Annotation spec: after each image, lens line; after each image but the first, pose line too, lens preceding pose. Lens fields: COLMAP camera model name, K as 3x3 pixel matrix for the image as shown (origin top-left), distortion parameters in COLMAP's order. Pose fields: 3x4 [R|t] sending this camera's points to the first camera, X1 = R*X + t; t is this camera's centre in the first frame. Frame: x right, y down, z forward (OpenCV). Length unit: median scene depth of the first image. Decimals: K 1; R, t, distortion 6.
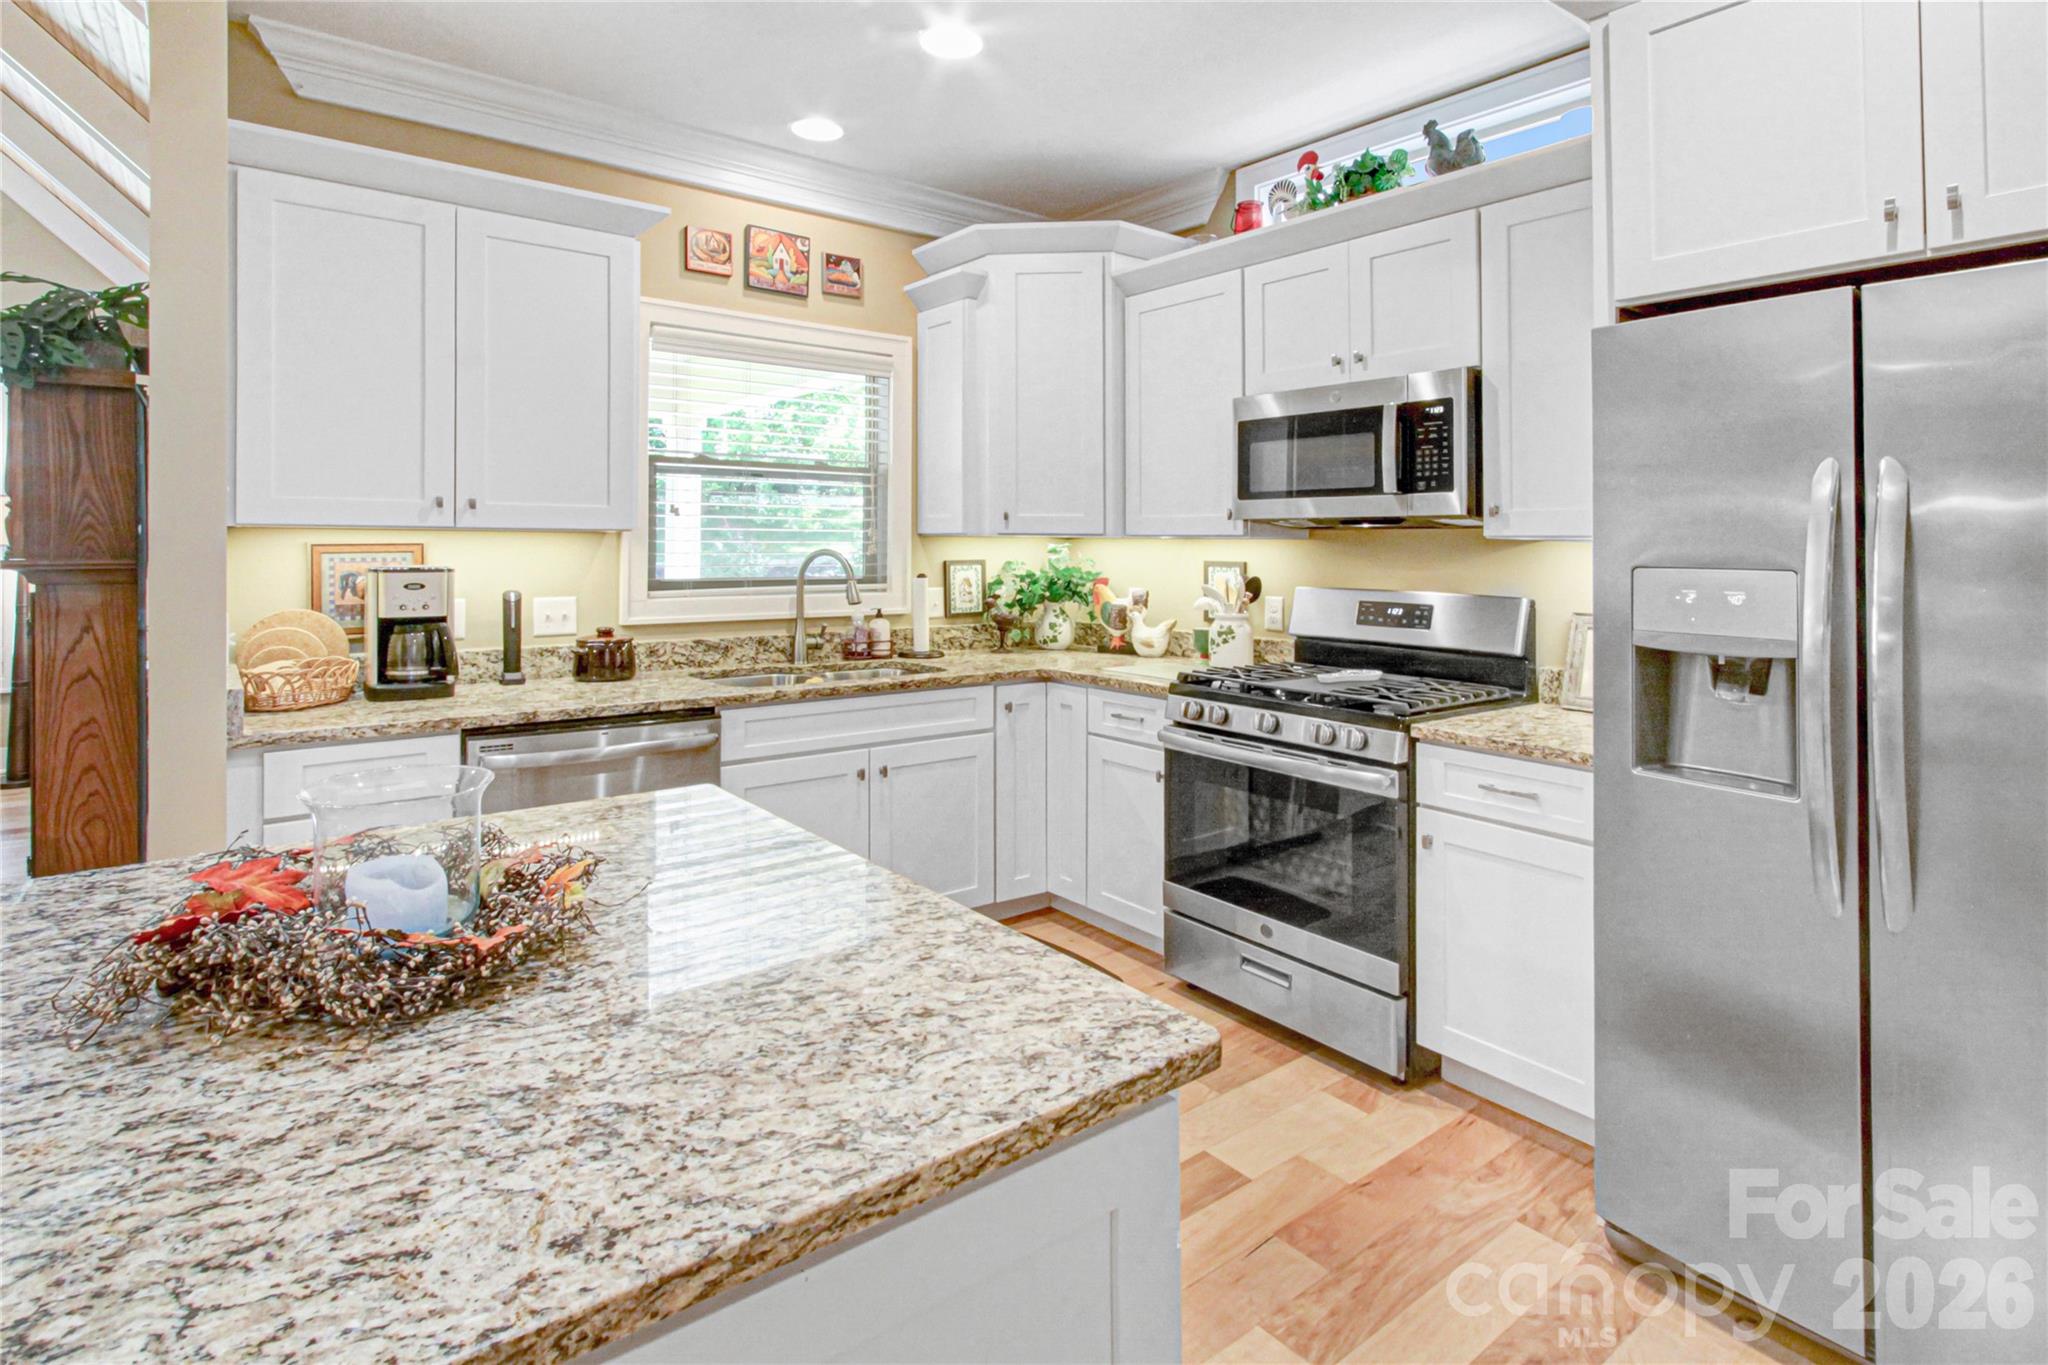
lens RADIAL K [[1072.3, 0, 1014.2], [0, 1072.3, 554.0], [0, 0, 1]] dist [-0.024331, 0.000020]
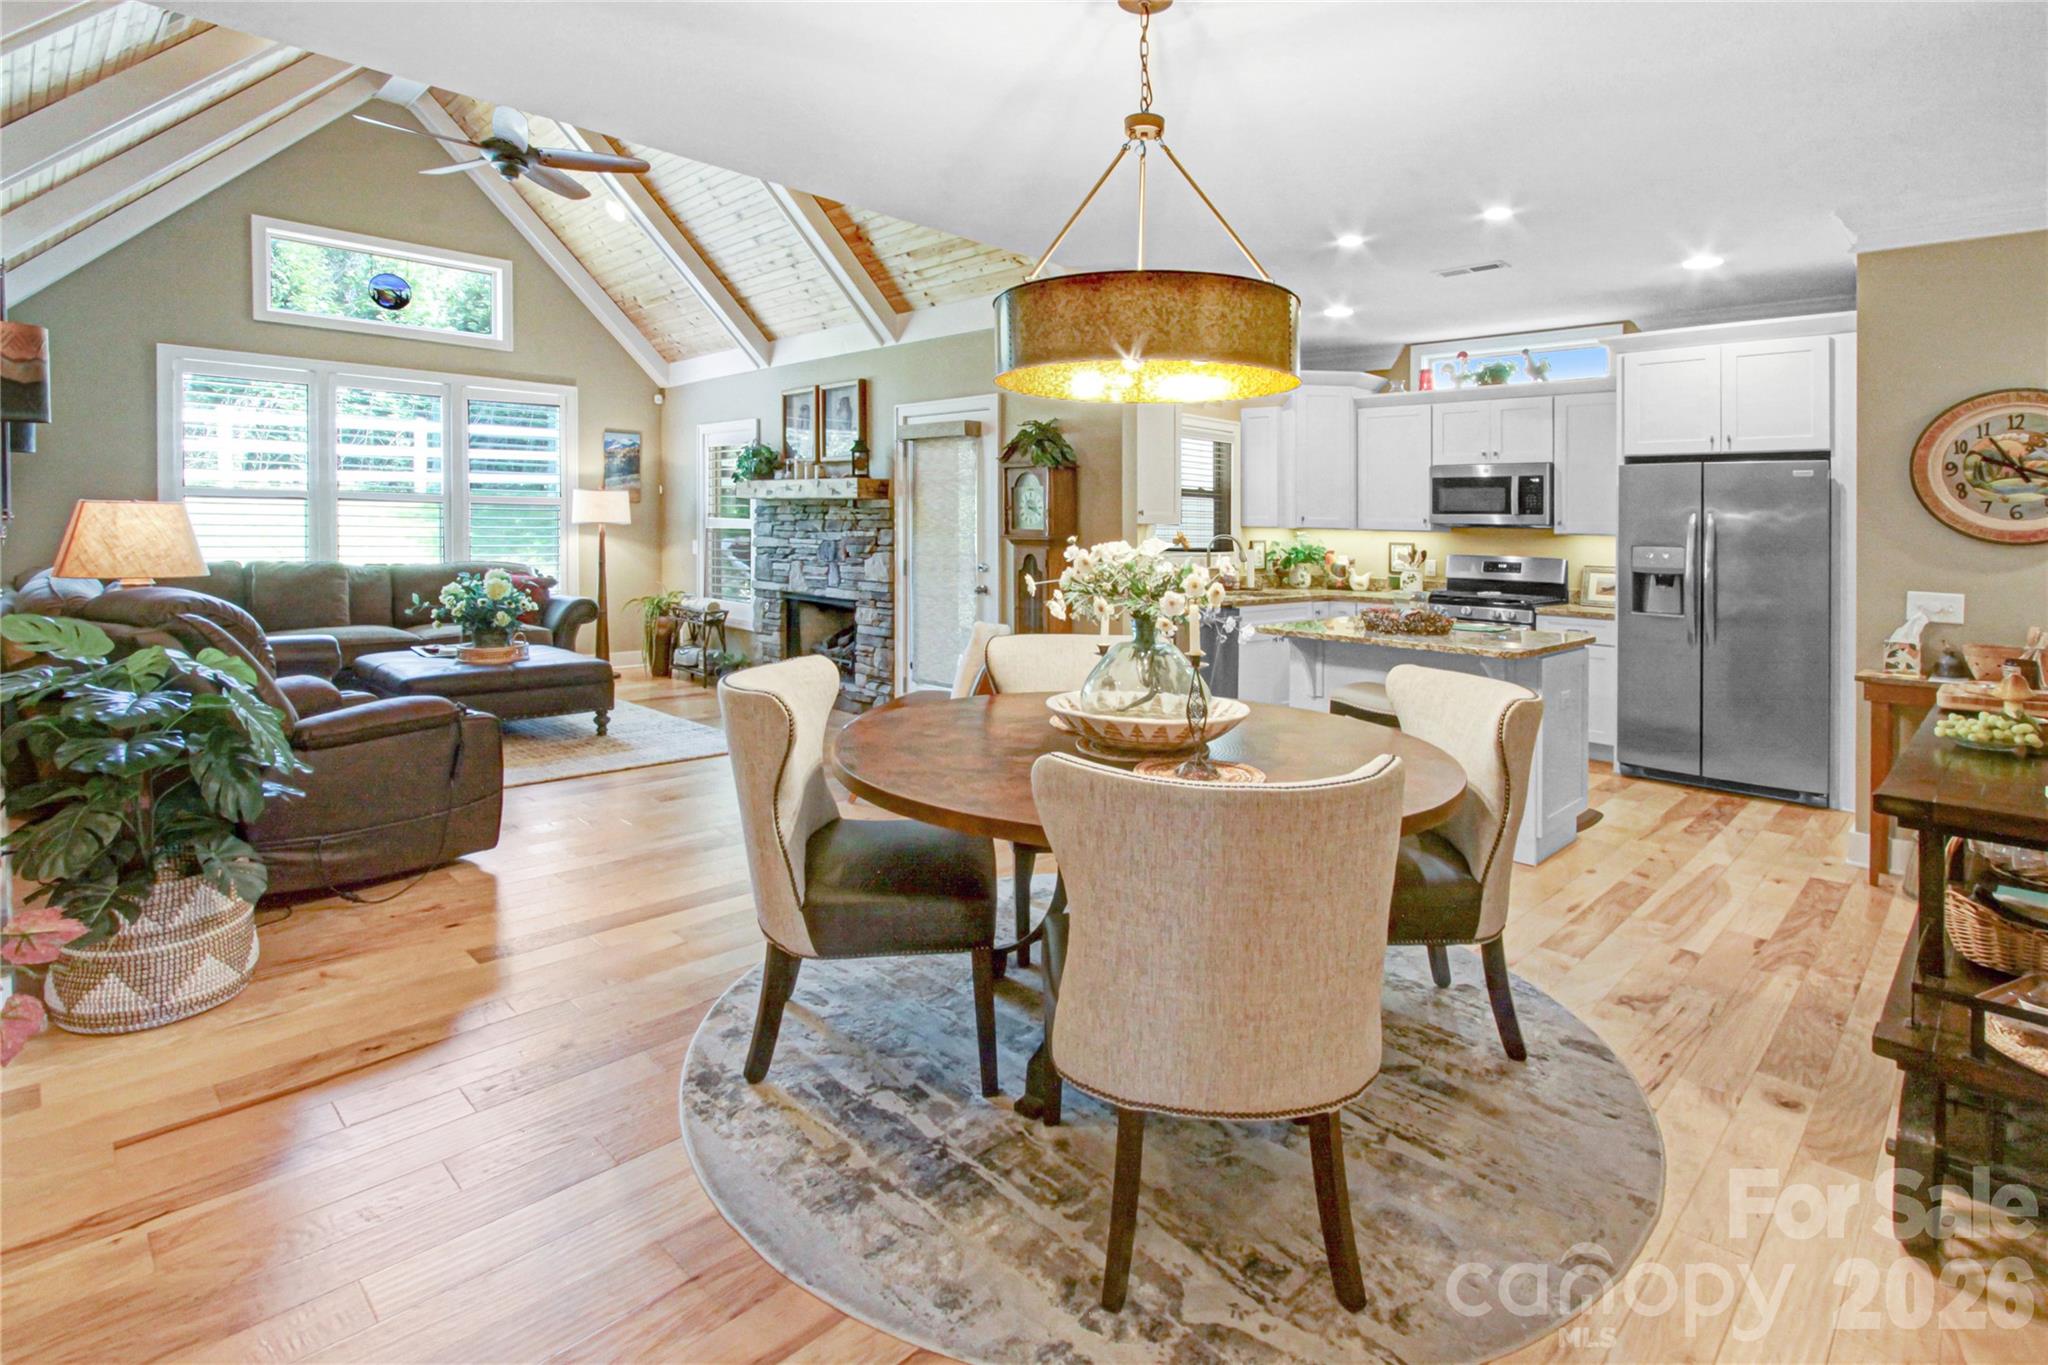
lens RADIAL K [[1016.8, 0, 1115.1], [0, 1016.8, 539.0], [0, 0, 1]] dist [0.000525, -0.000547]
pose [[0.984279, 0.008196, 0.176431, -0.804832], [-0.009335, 0.999941, 0.005625, -0.005873], [-0.176375, -0.007183, 0.984297, -0.930377]]
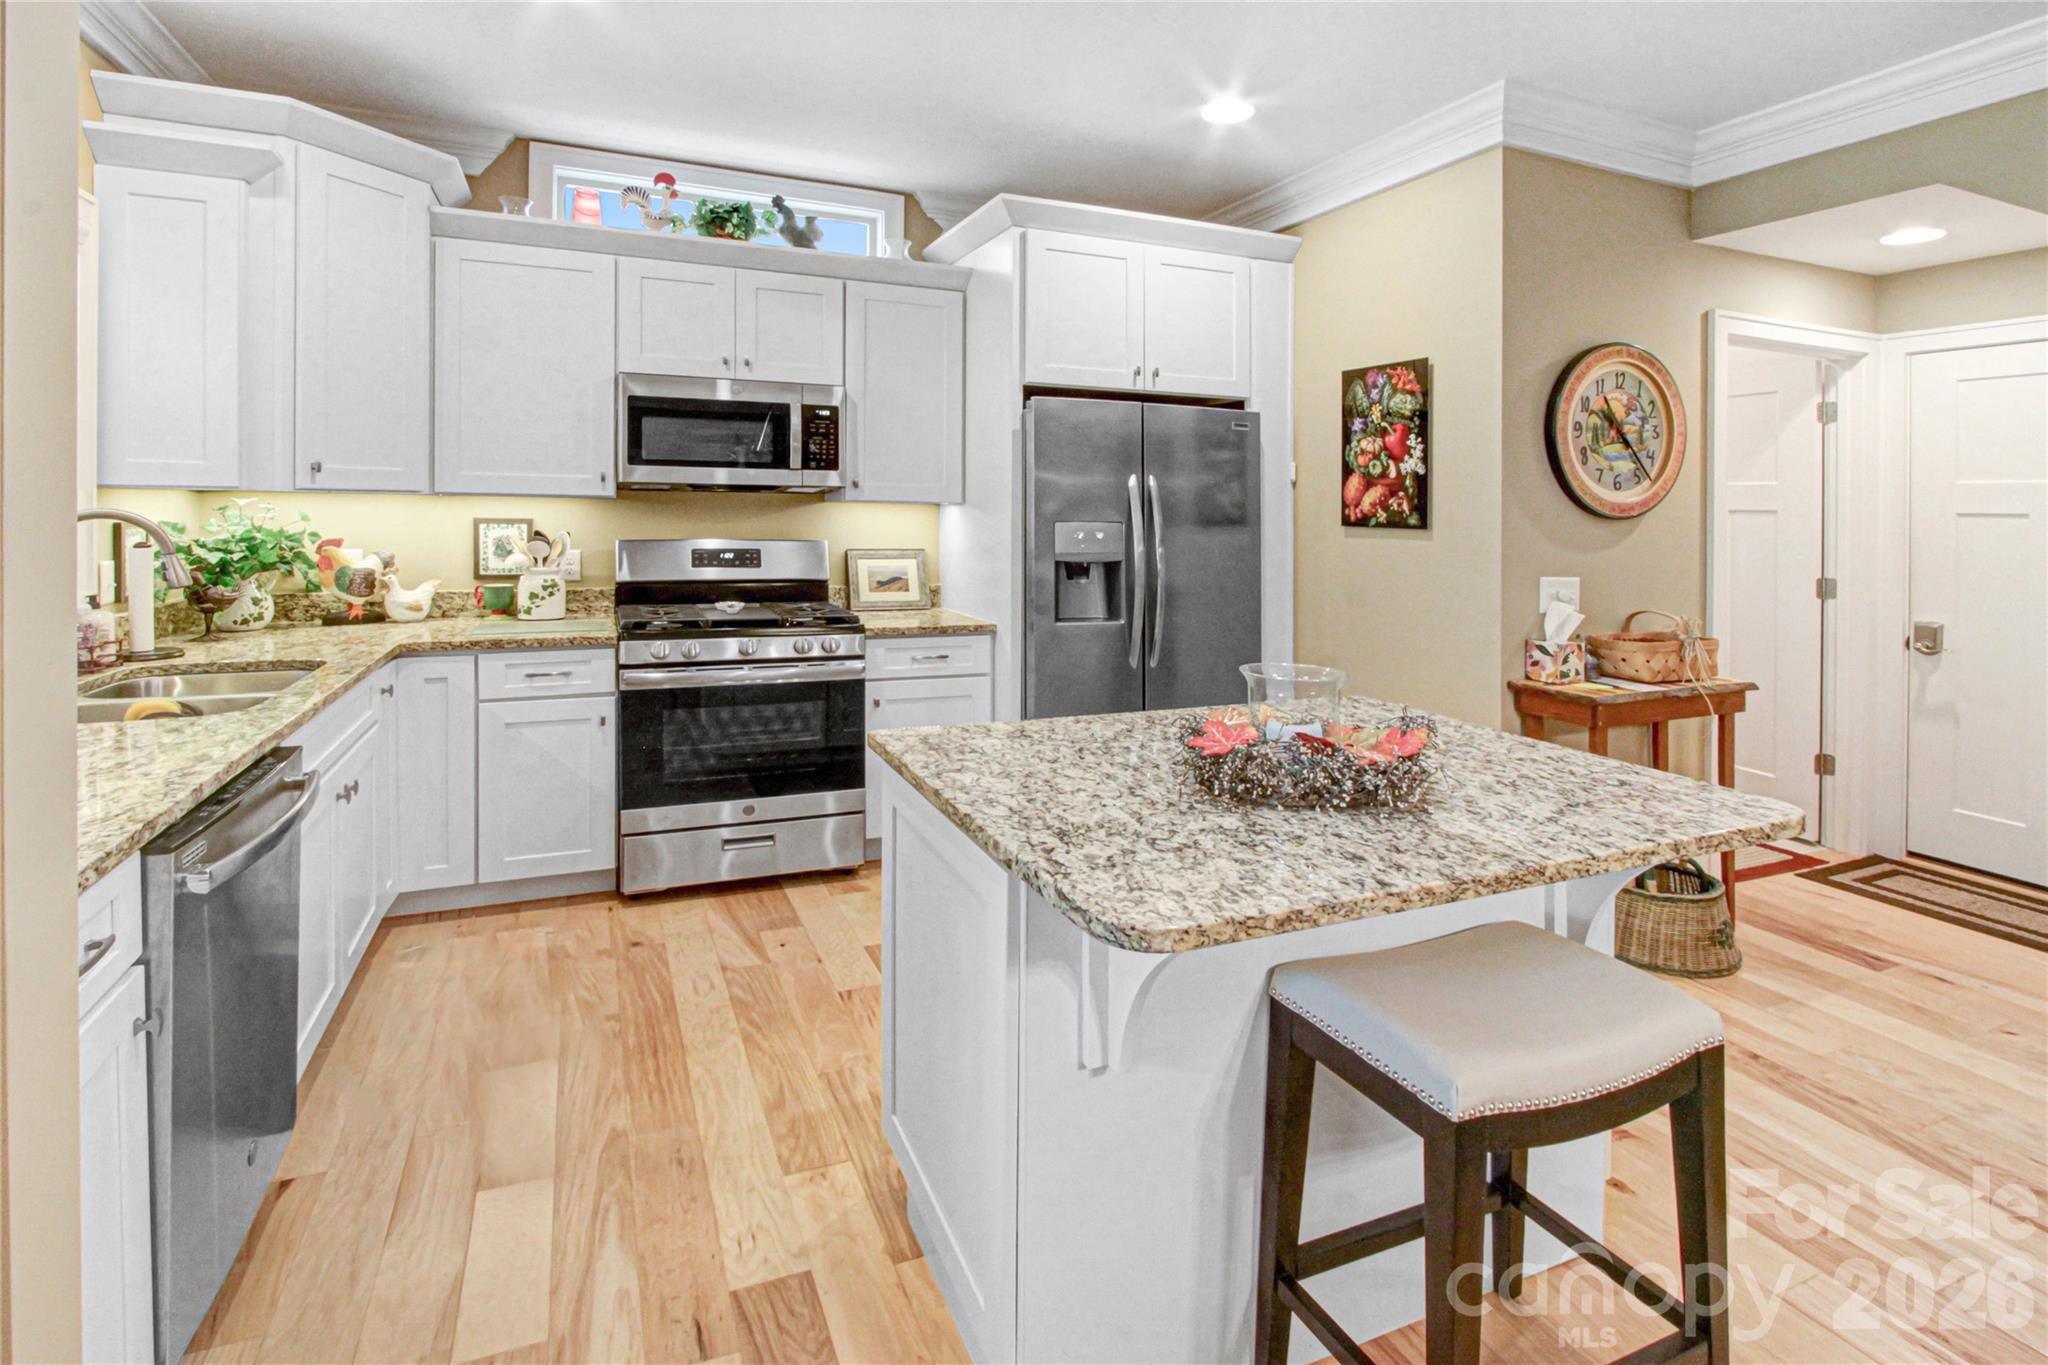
lens RADIAL K [[1036.0, 0, 1025.6], [0, 1036.0, 513.7], [0, 0, 1]] dist [-0.005293, -0.000416]
pose [[0.261430, -0.016222, 0.965086, -0.758438], [-0.006491, 0.999807, 0.018564, -0.022719], [-0.965201, -0.011117, 0.261274, 0.317620]]
